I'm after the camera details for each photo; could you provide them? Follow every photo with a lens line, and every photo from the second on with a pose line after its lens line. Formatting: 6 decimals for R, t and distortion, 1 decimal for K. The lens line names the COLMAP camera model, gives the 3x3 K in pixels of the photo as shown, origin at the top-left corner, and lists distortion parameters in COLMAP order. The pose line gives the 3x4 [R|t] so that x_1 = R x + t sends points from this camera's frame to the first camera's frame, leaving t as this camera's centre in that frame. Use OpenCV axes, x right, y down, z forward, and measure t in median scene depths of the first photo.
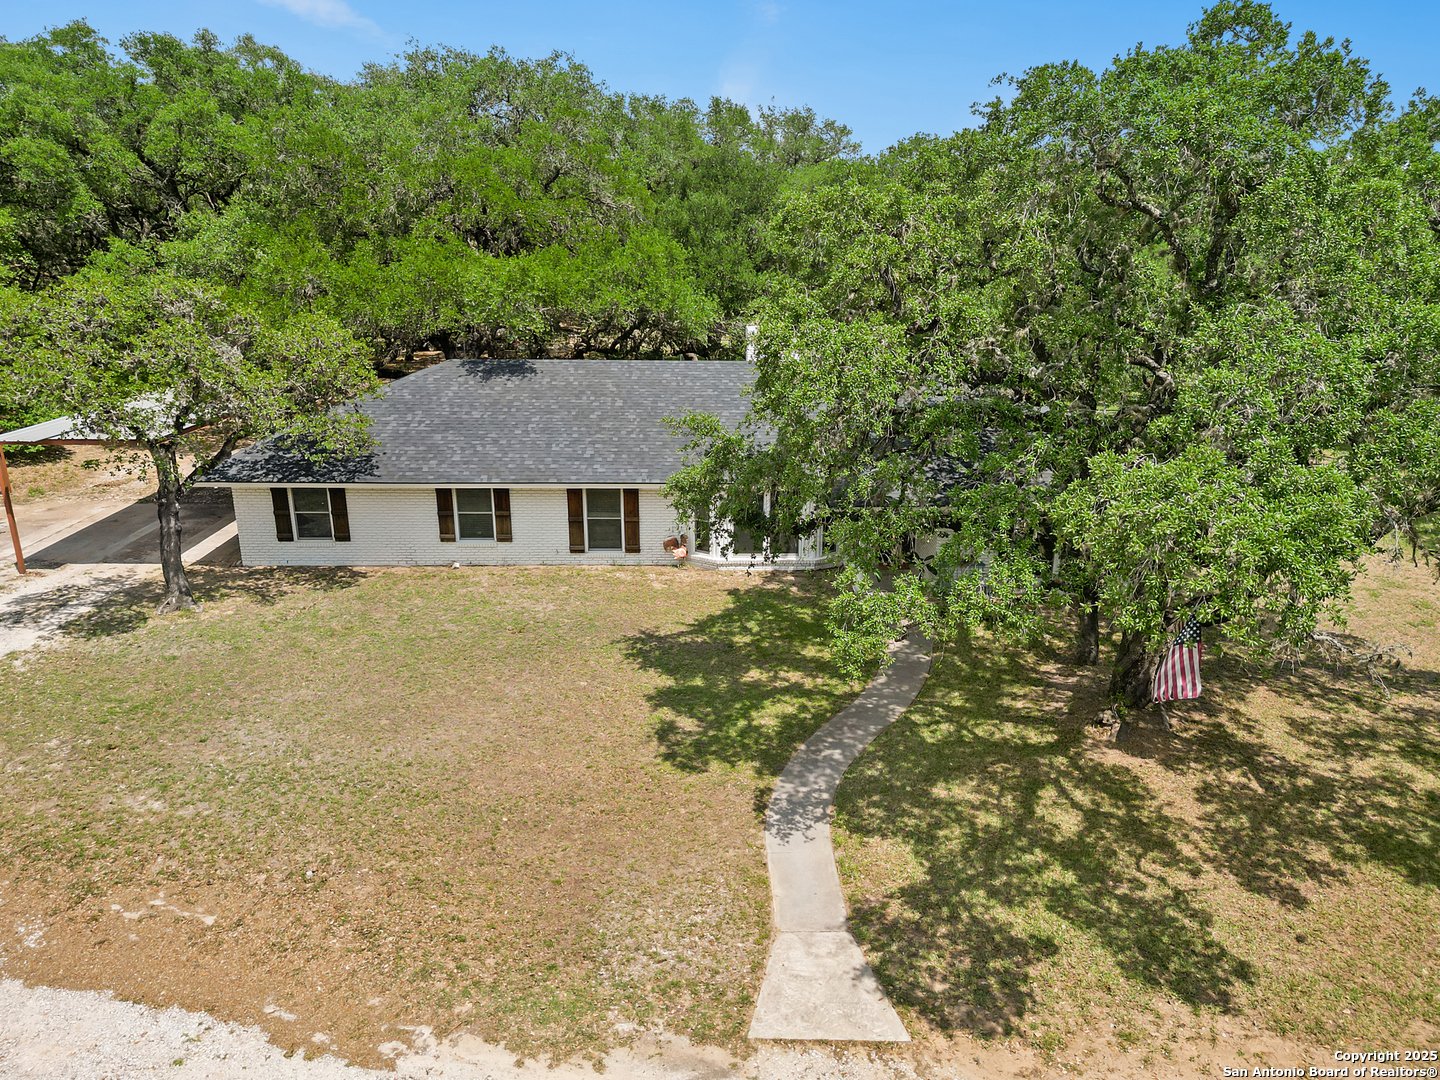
lens RADIAL K [[1006.1, 0, 720.0], [0, 1006.1, 540.0], [0, 0, 1]] dist [0.003255, -0.000131]
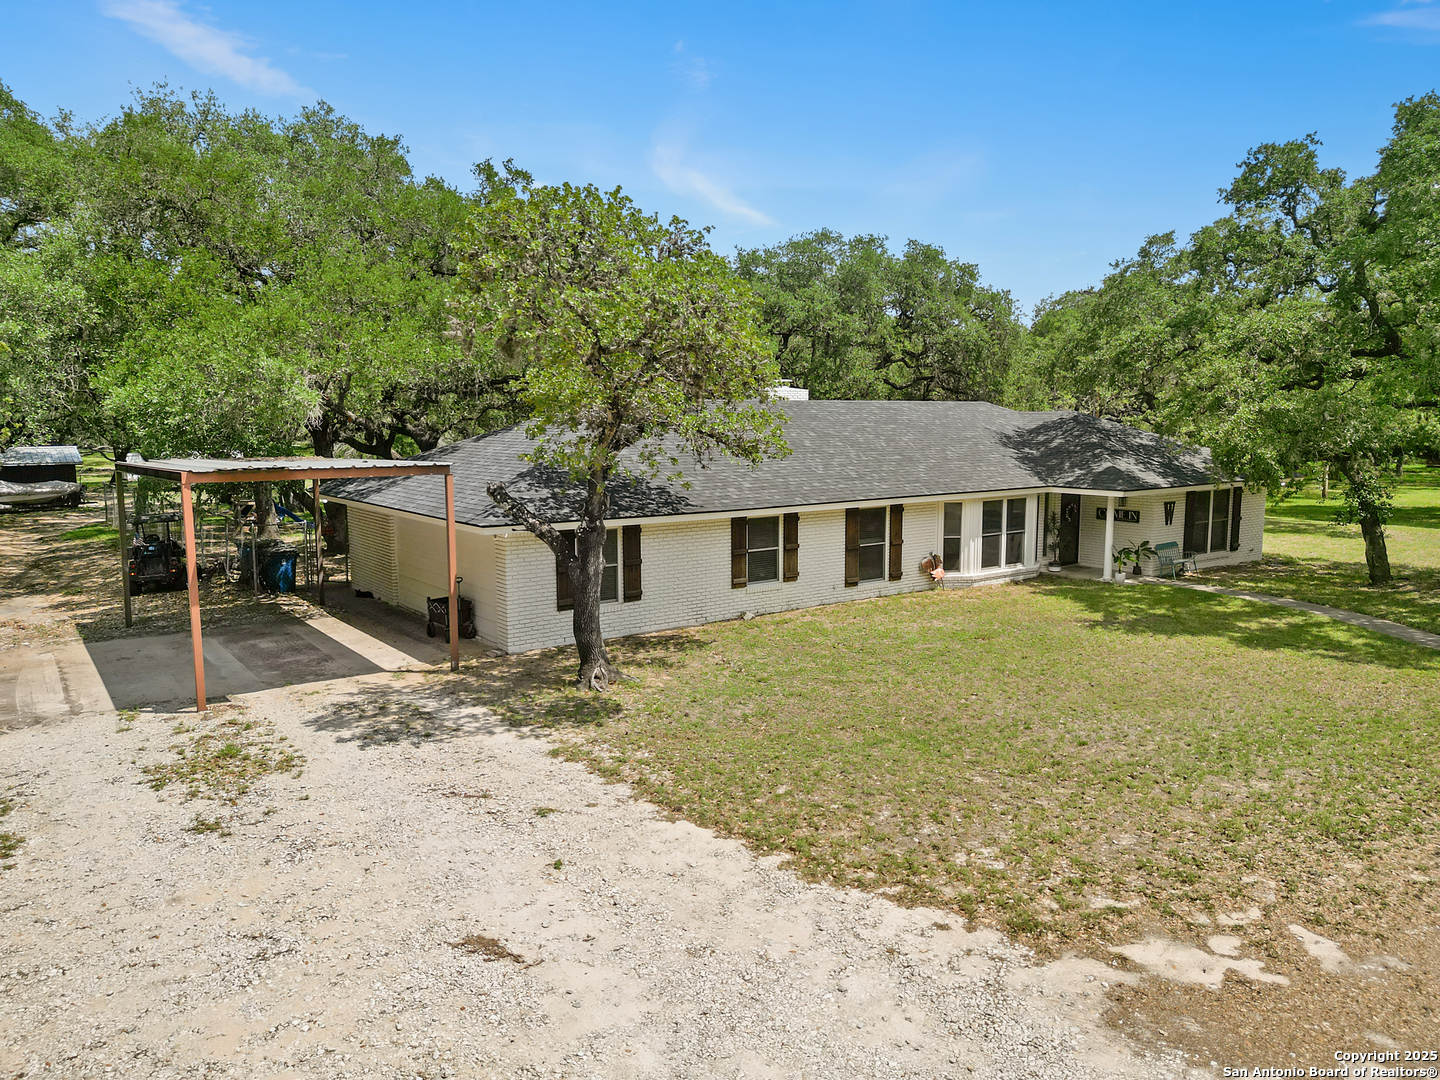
lens RADIAL K [[1006.1, 0, 720.0], [0, 1006.1, 540.0], [0, 0, 1]] dist [0.003255, -0.000131]
pose [[0.813883, -0.086064, 0.574619, -0.745814], [0.201789, 0.969279, -0.140637, 0.074770], [-0.544863, 0.230414, 0.806247, 0.365713]]
